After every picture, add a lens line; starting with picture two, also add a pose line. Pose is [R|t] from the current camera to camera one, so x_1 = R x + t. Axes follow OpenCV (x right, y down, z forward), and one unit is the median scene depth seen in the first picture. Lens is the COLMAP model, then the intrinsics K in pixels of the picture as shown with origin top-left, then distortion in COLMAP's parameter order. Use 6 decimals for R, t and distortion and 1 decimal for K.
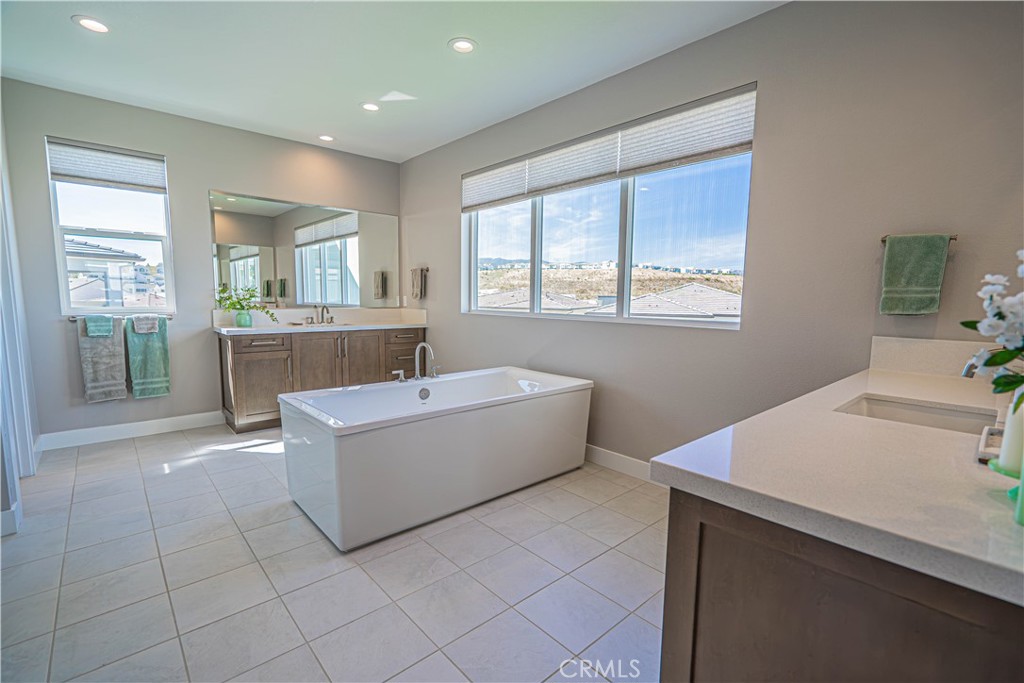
lens RADIAL K [[459.3, 0, 514.7], [0, 459.3, 347.4], [0, 0, 1]] dist [-0.002451, 0.000492]
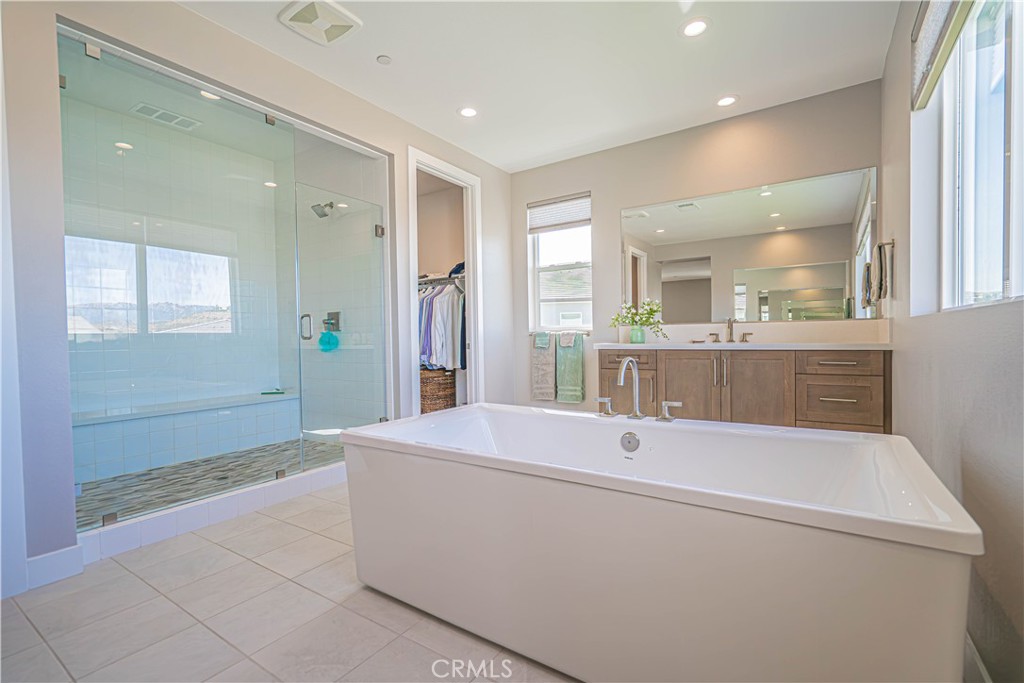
lens RADIAL K [[459.3, 0, 514.7], [0, 459.3, 347.4], [0, 0, 1]] dist [-0.002451, 0.000492]
pose [[0.248771, 0.007280, -0.968535, 0.288994], [-0.086182, 0.996172, -0.014648, -0.000836], [0.964721, 0.087115, 0.248446, 0.572435]]
